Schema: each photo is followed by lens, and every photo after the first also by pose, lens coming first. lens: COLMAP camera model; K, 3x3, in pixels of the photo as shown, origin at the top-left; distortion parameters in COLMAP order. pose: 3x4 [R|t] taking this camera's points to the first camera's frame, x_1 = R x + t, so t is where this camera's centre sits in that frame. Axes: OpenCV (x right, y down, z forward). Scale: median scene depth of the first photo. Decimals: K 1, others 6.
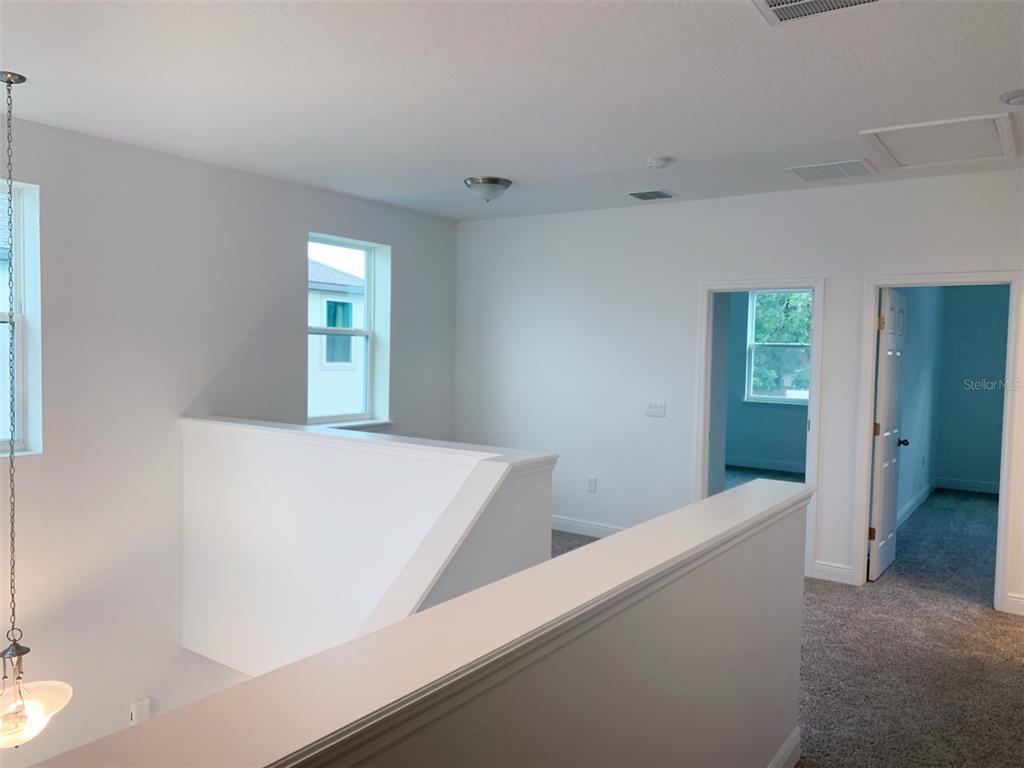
lens RADIAL K [[765.1, 0, 512.0], [0, 765.1, 384.0], [0, 0, 1]] dist [-0.039194, -0.004143]
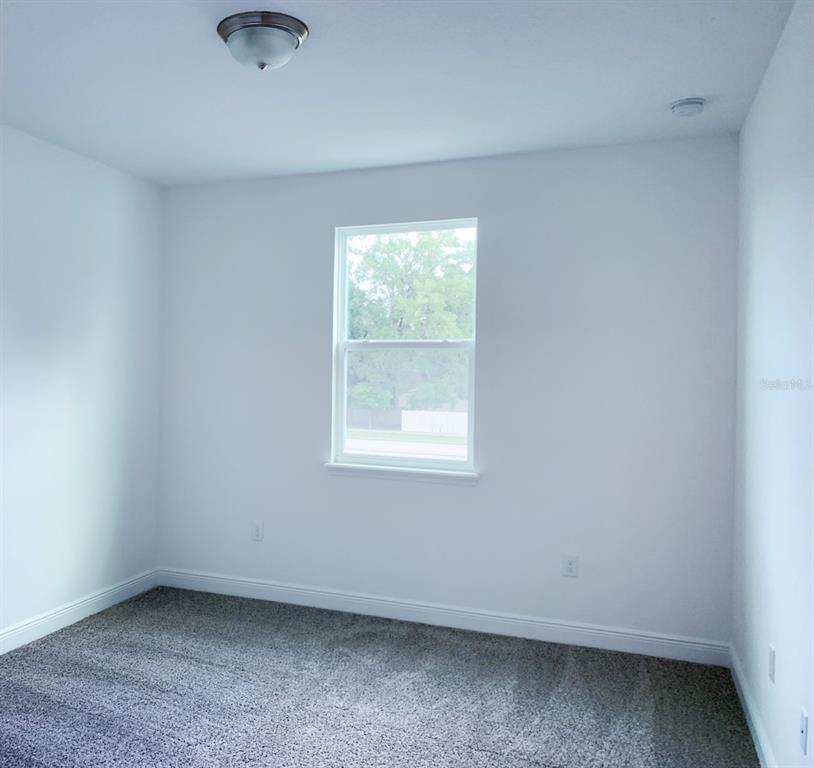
lens RADIAL K [[658.8, 0, 407.0], [0, 658.8, 384.0], [0, 0, 1]] dist [-0.000368, -0.000129]
pose [[0.936243, -0.014300, 0.351061, 0.072491], [0.024146, 0.999428, -0.023684, -0.005851], [-0.350521, 0.030650, 0.936053, 0.210984]]
